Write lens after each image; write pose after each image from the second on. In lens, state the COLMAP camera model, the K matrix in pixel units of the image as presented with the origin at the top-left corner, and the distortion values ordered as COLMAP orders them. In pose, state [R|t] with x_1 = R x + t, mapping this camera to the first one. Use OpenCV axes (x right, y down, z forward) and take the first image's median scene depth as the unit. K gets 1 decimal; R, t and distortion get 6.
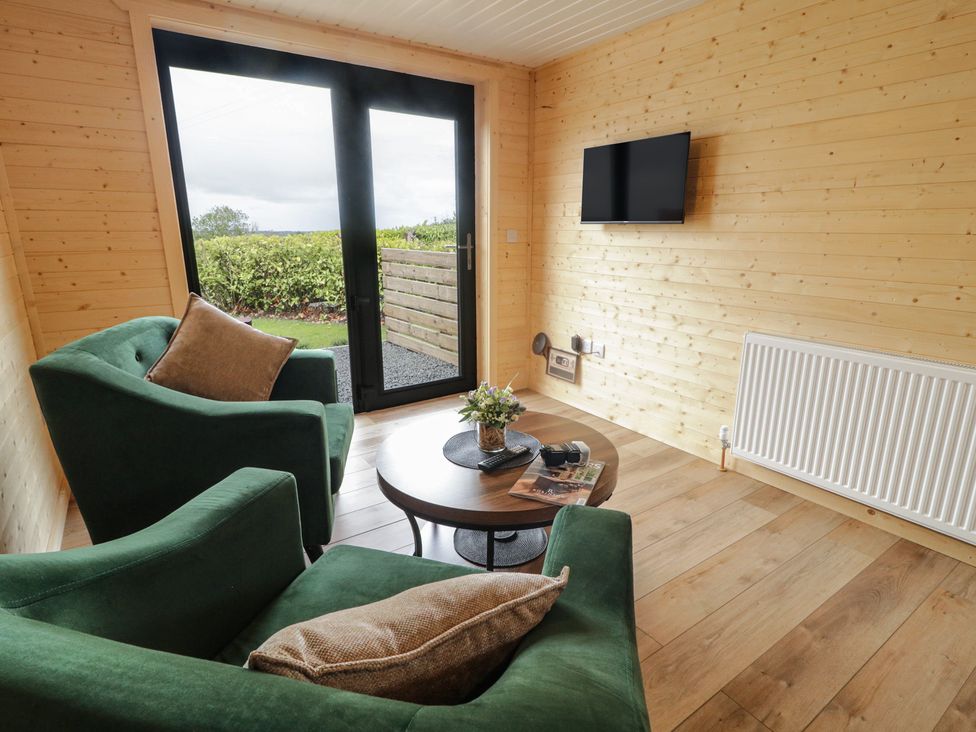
lens RADIAL K [[515.4, 0, 493.3], [0, 515.4, 358.3], [0, 0, 1]] dist [0.002658, -0.000128]
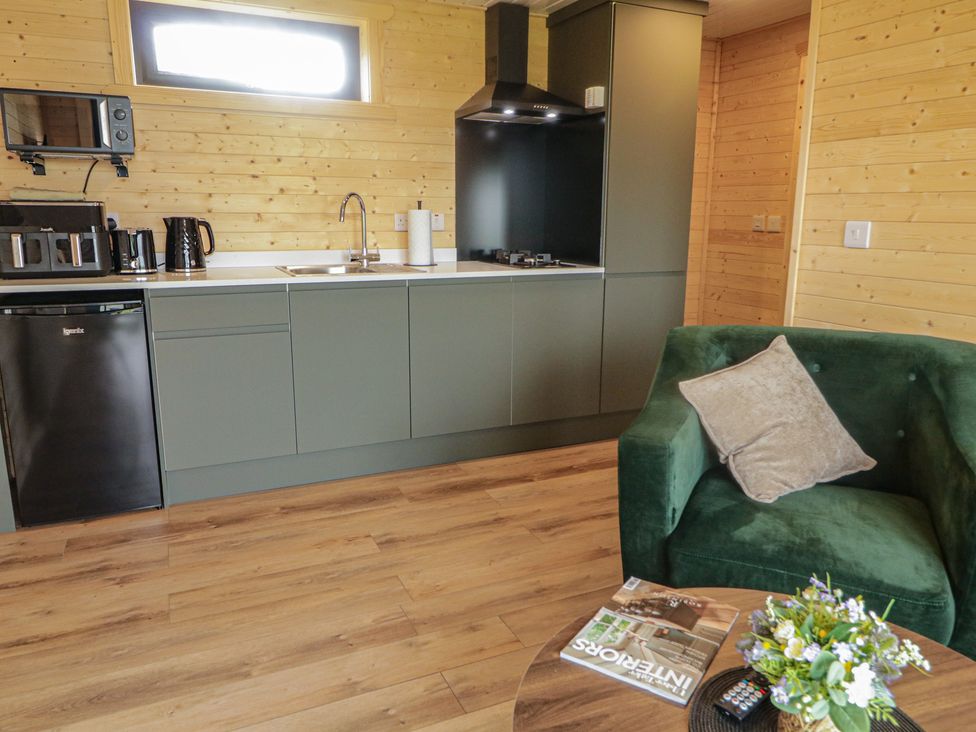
lens RADIAL K [[729.5, 0, 488.0], [0, 729.5, 366.0], [0, 0, 1]] dist [0.003422, 0.000374]
pose [[-0.985637, -0.042221, 0.163516, 0.199723], [0.034977, 0.896213, 0.442243, -0.426060], [-0.165217, 0.441610, -0.881864, 1.685328]]
